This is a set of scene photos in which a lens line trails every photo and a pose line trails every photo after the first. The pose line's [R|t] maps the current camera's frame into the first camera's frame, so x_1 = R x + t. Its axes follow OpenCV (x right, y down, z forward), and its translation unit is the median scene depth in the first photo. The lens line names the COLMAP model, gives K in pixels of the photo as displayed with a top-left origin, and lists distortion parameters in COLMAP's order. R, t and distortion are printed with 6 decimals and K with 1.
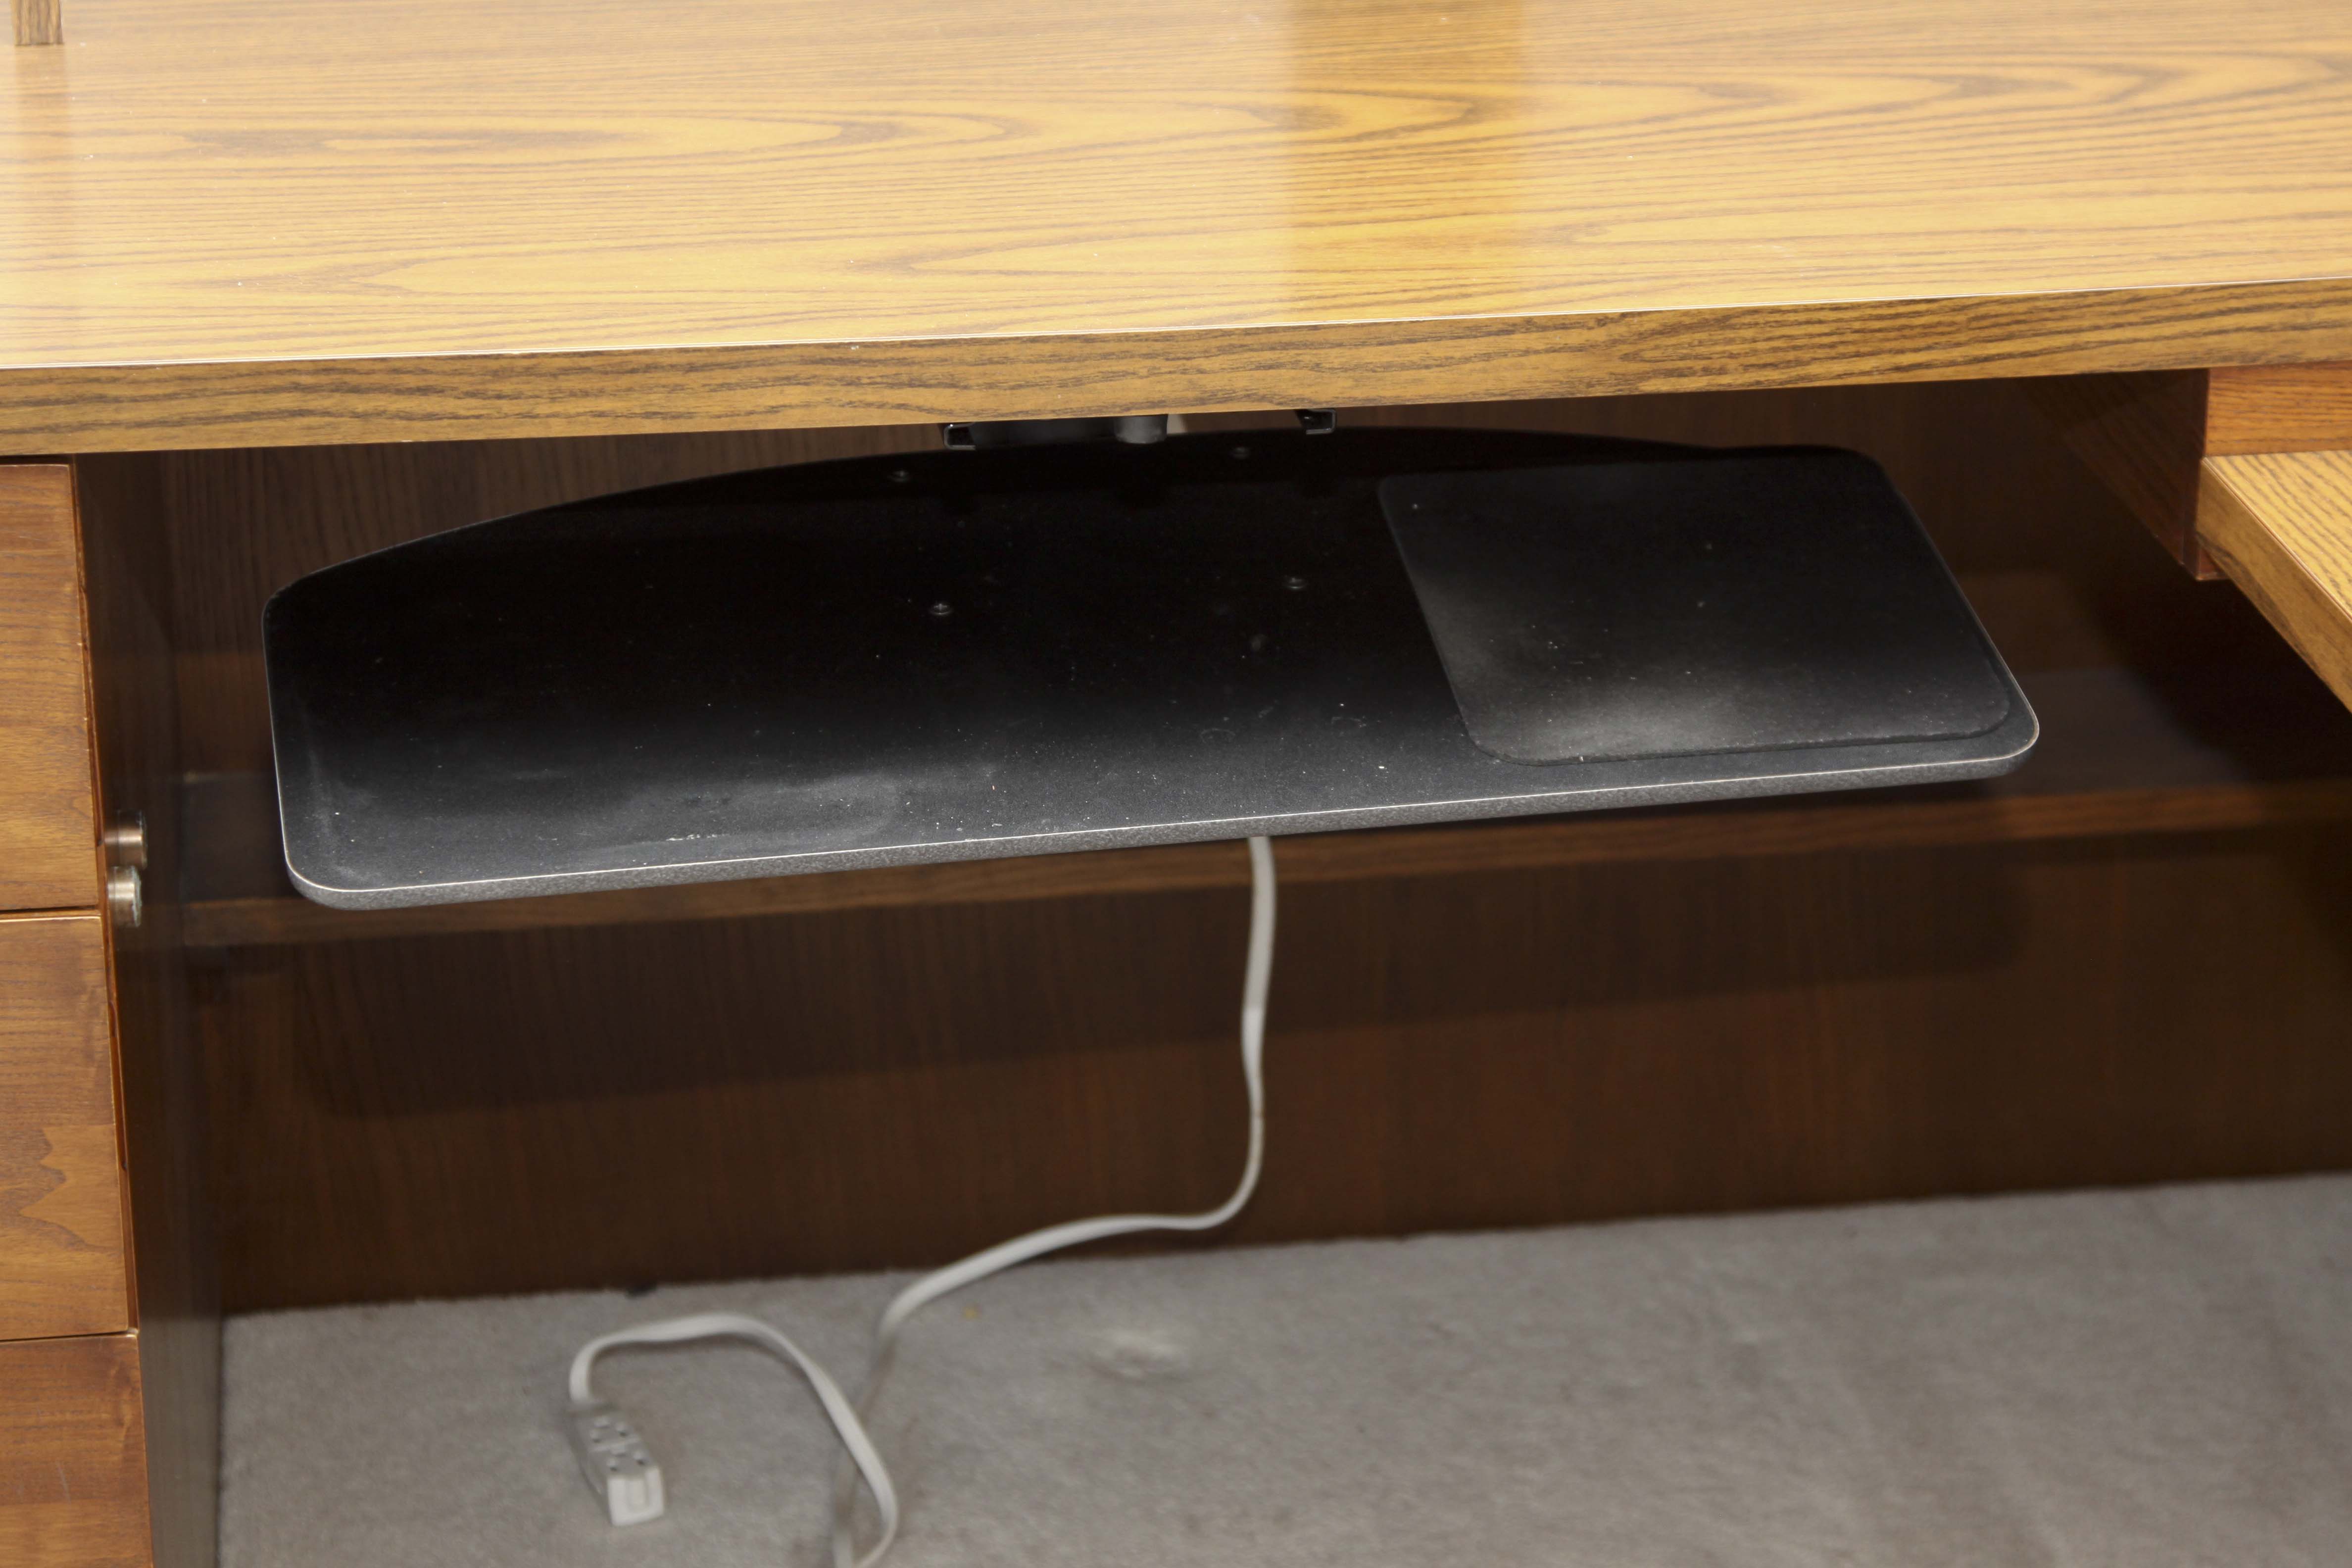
lens RADIAL K [[5782.7, 0, 1176.0], [0, 5782.7, 784.0], [0, 0, 1]] dist [0.145949, 0.515339]
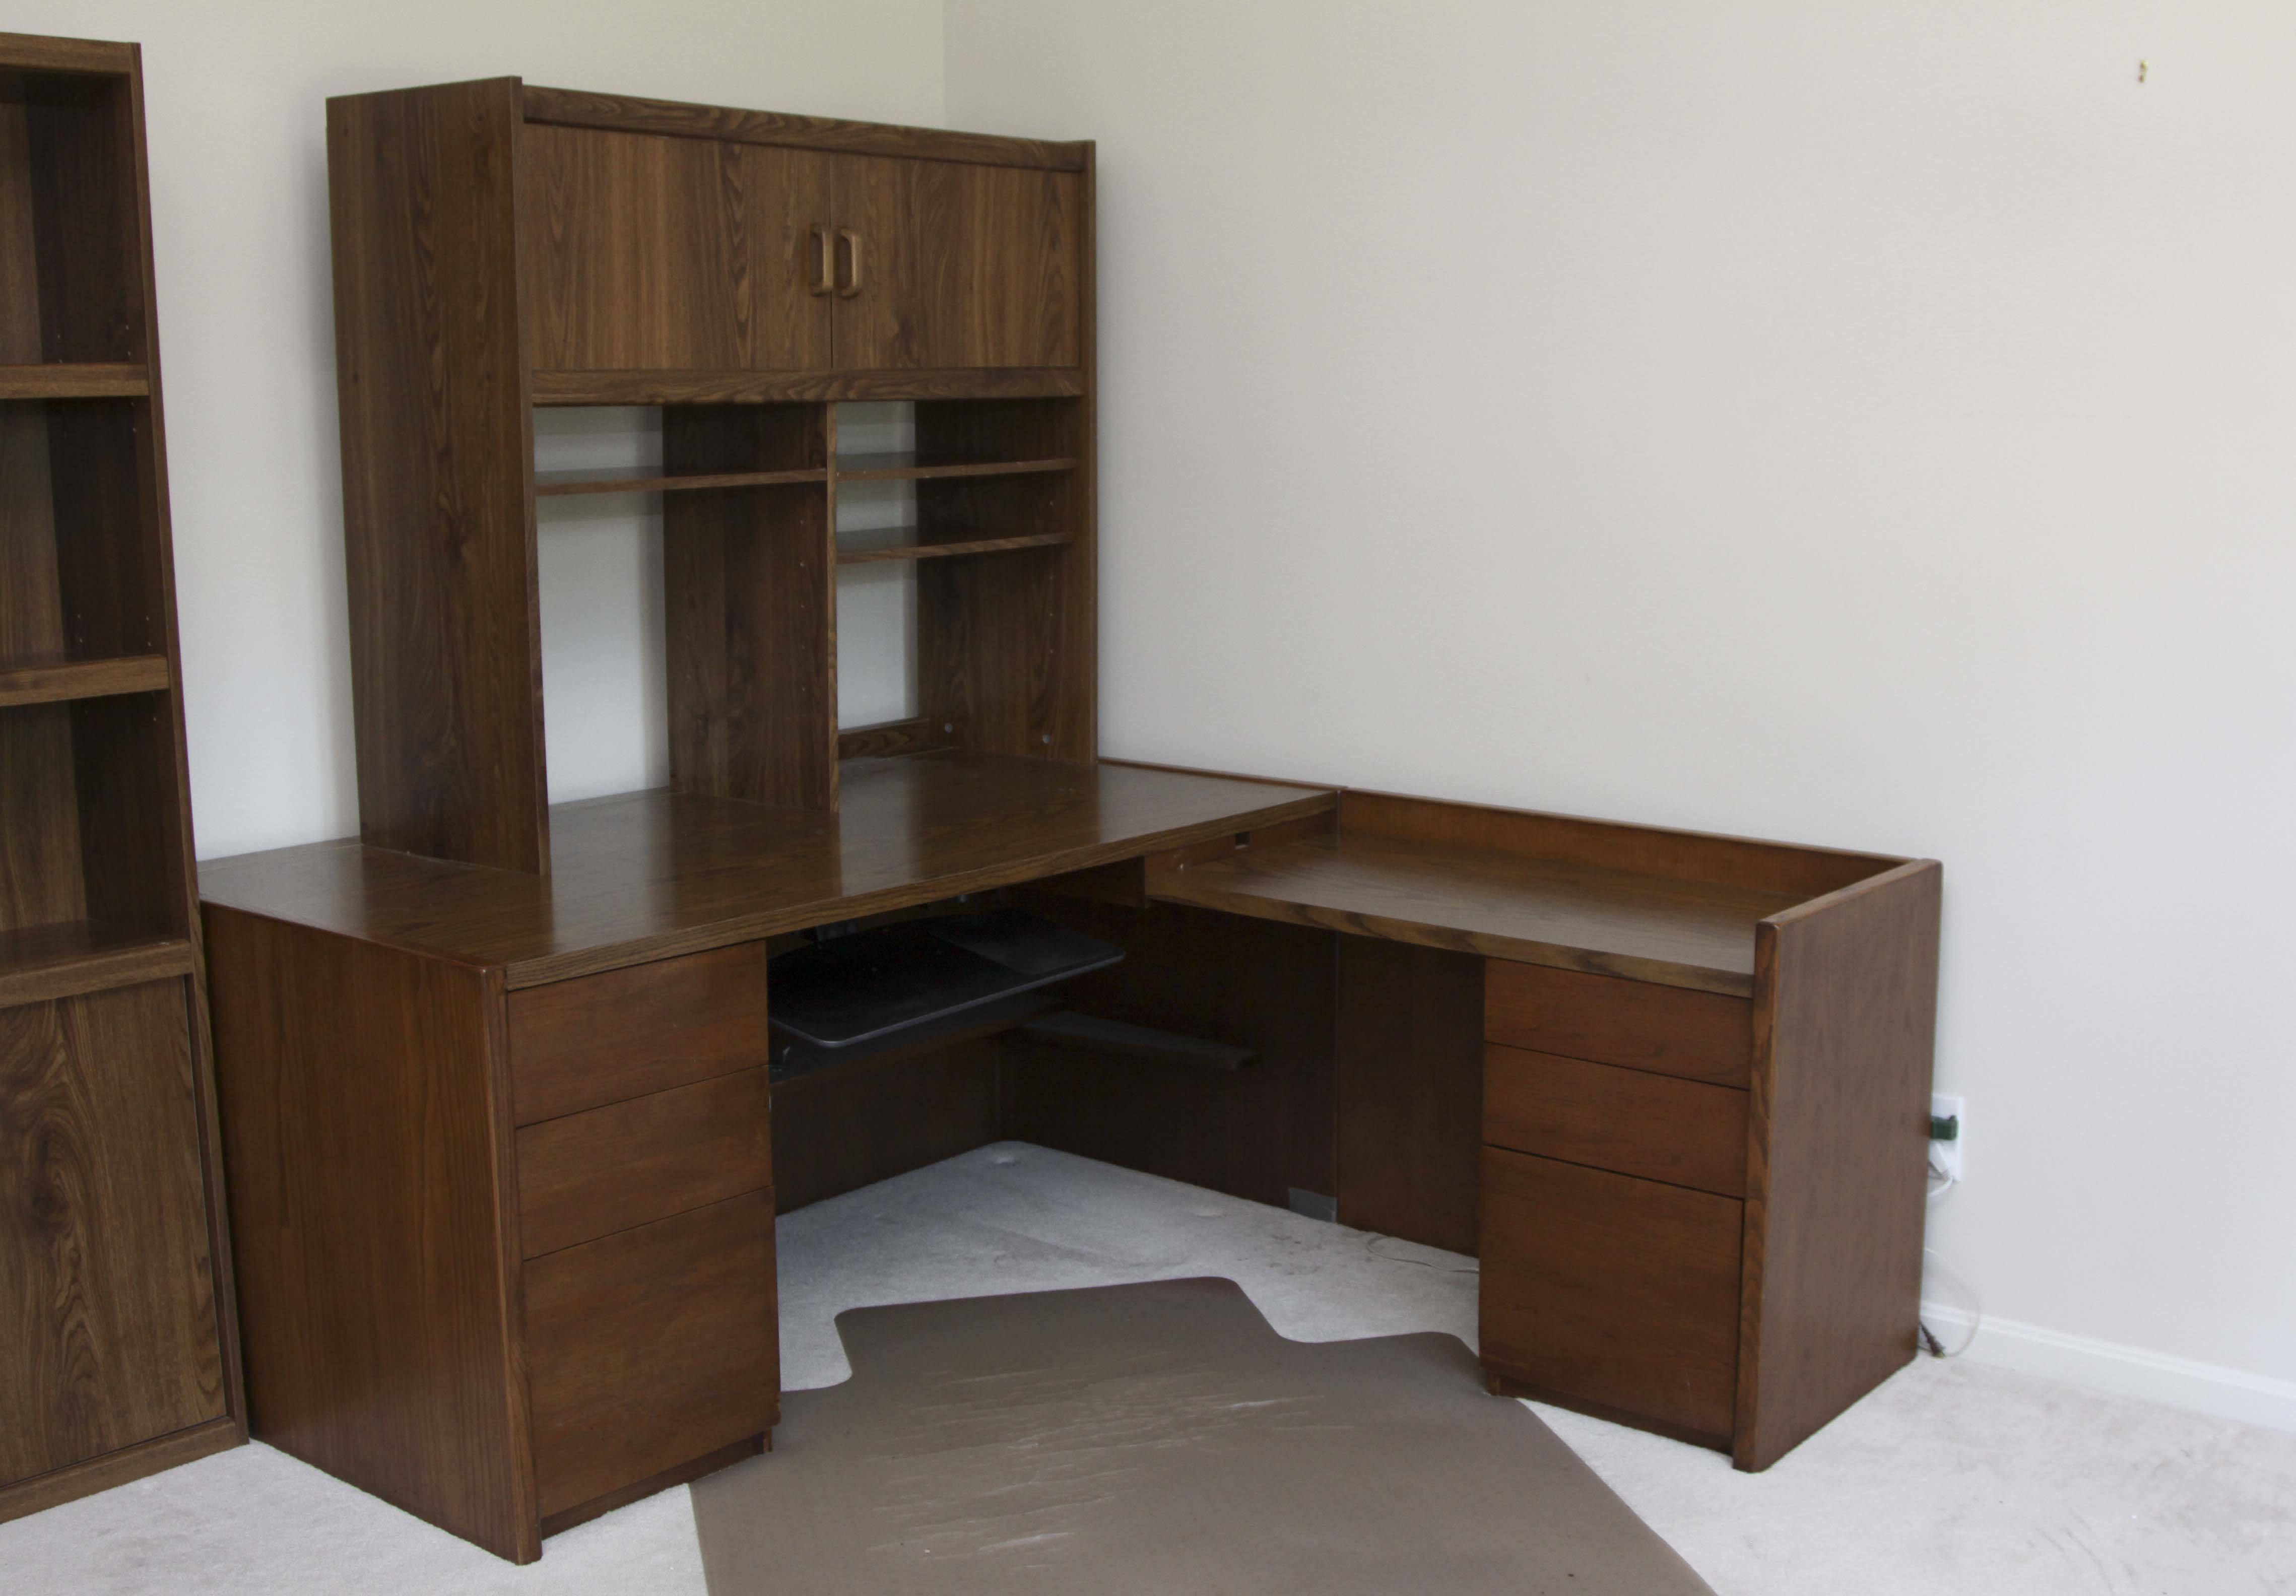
lens RADIAL K [[2565.5, 0, 1239.6], [0, 2565.5, 792.7], [0, 0, 1]] dist [-0.120449, 0.052969]
pose [[0.722397, -0.109722, 0.682718, -1.037410], [0.256484, 0.959417, -0.117200, 0.120667], [-0.642151, 0.259771, 0.721222, -0.397821]]
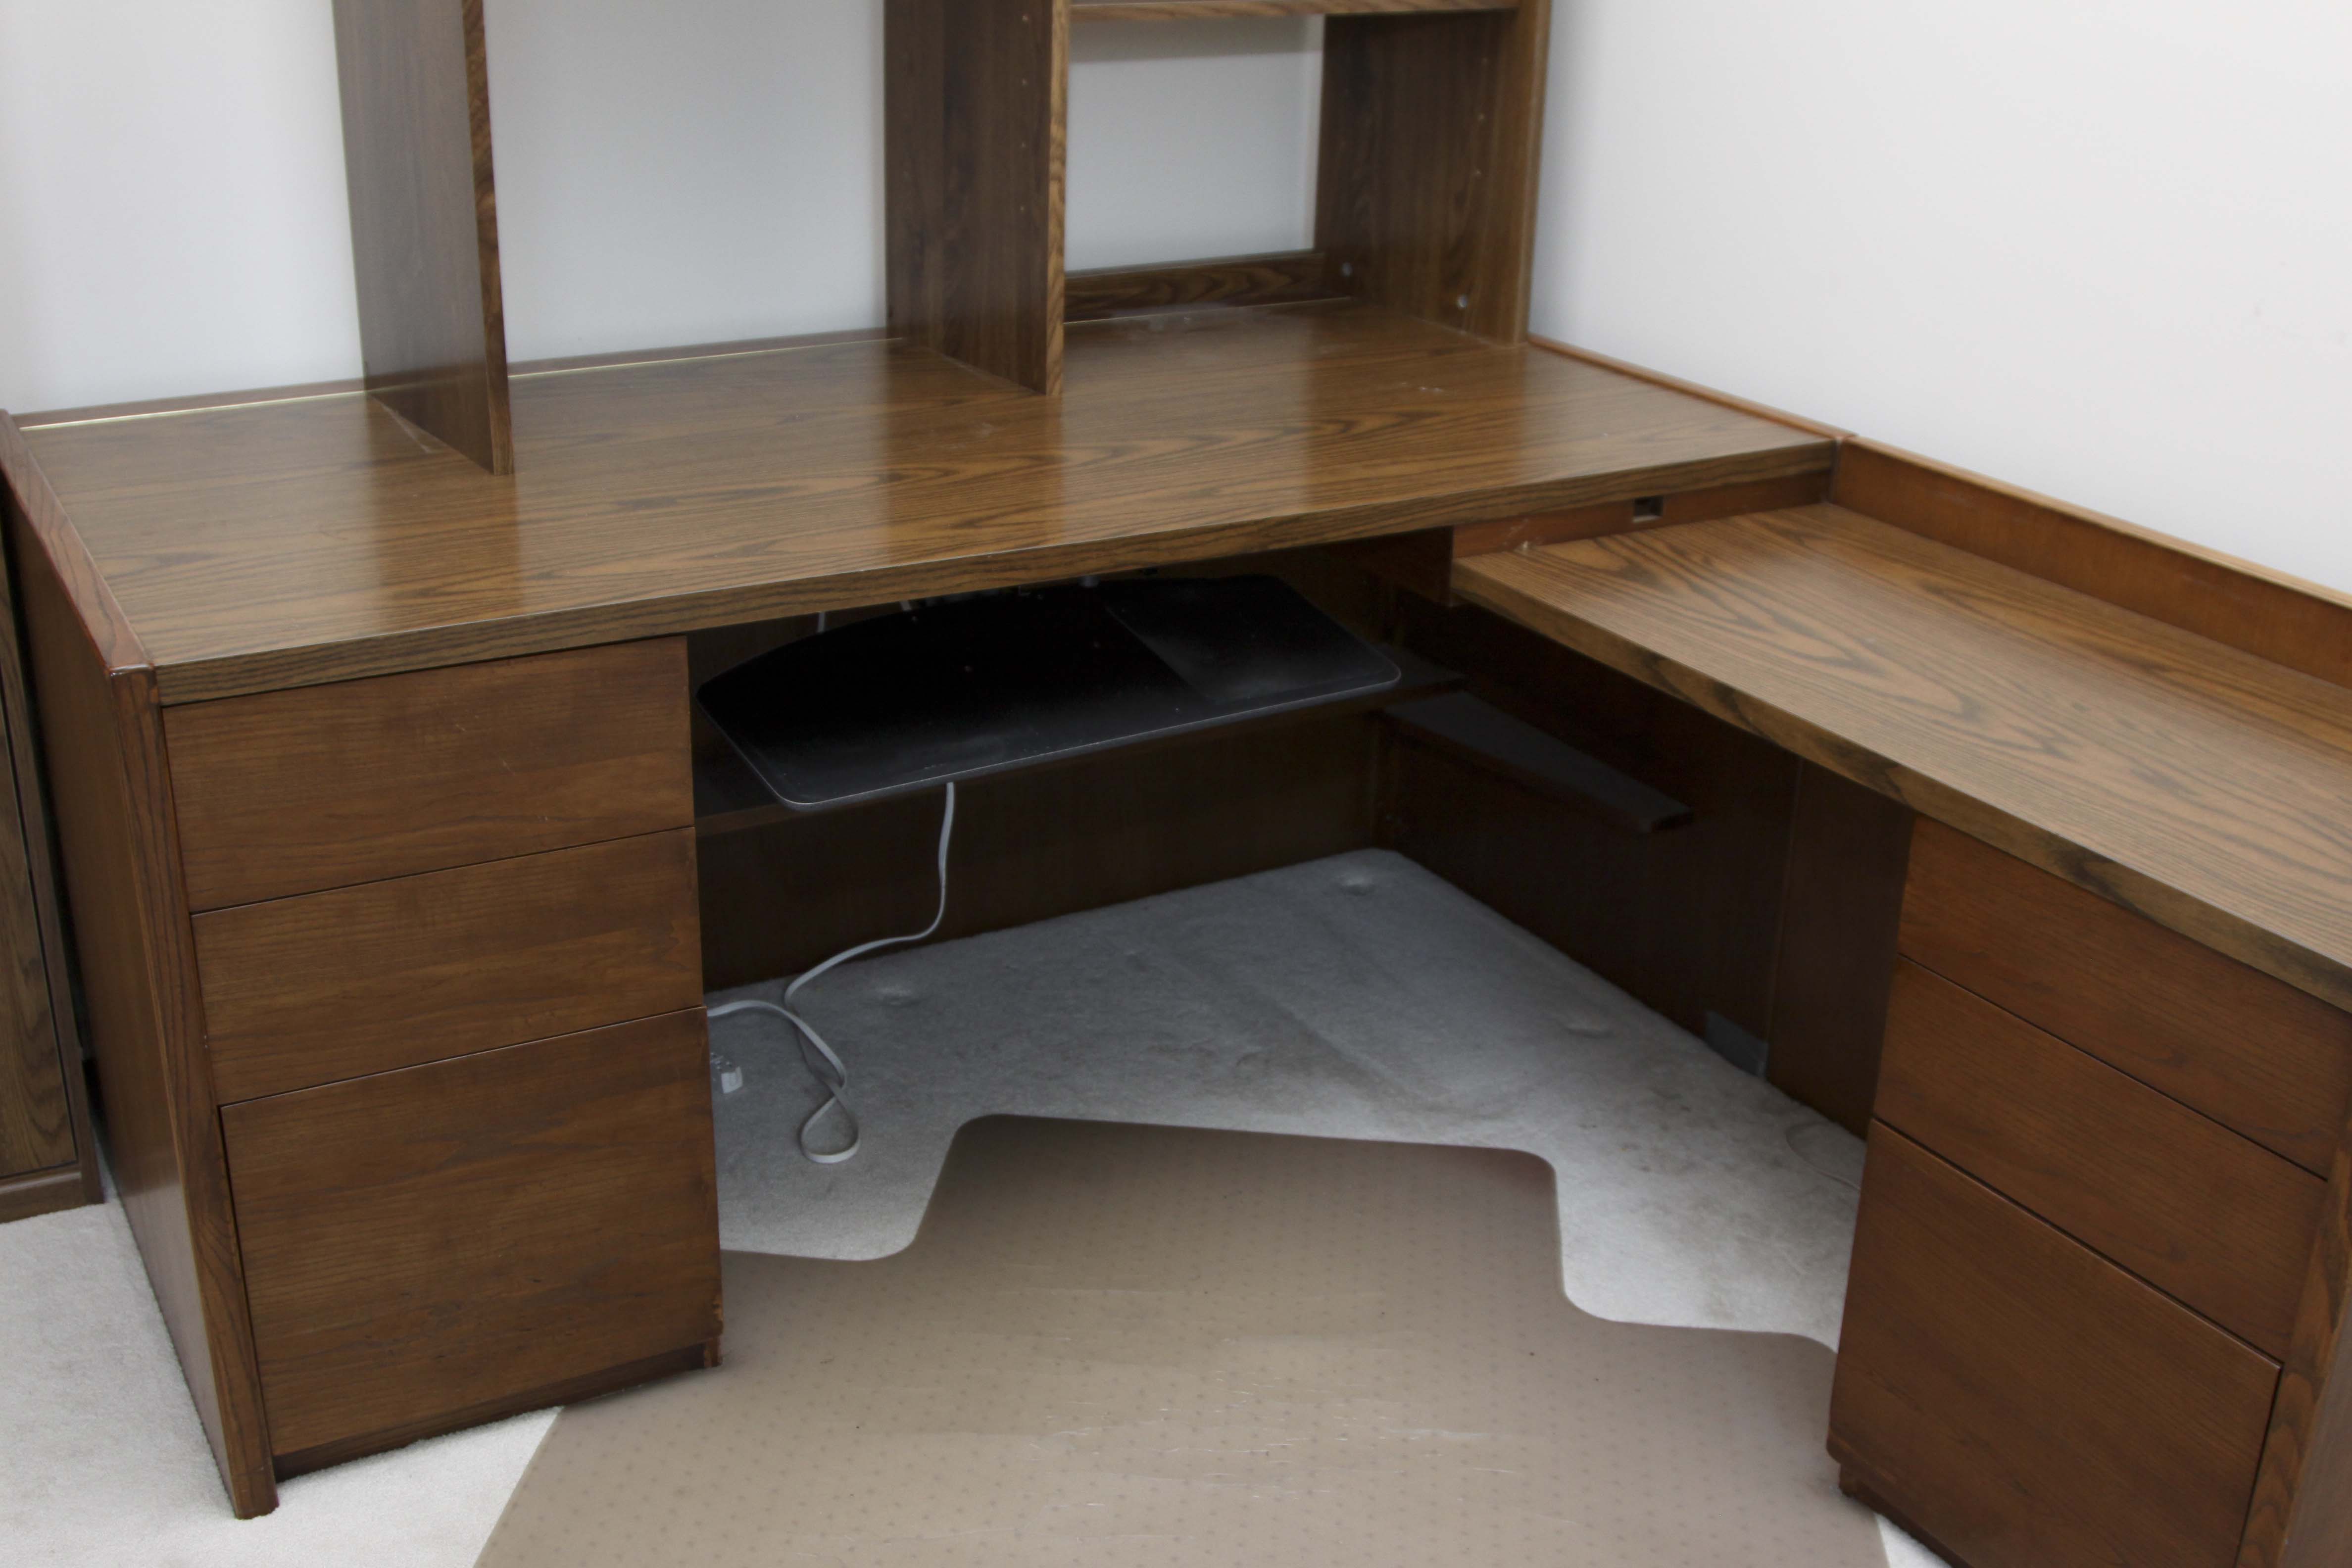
lens RADIAL K [[2510.5, 0, 1216.5], [0, 2510.5, 793.1], [0, 0, 1]] dist [-0.155089, 0.131799]
pose [[0.921244, -0.119330, 0.370229, -0.354807], [0.118736, 0.992624, 0.024487, 0.008400], [-0.370420, 0.021401, 0.928618, -0.009776]]
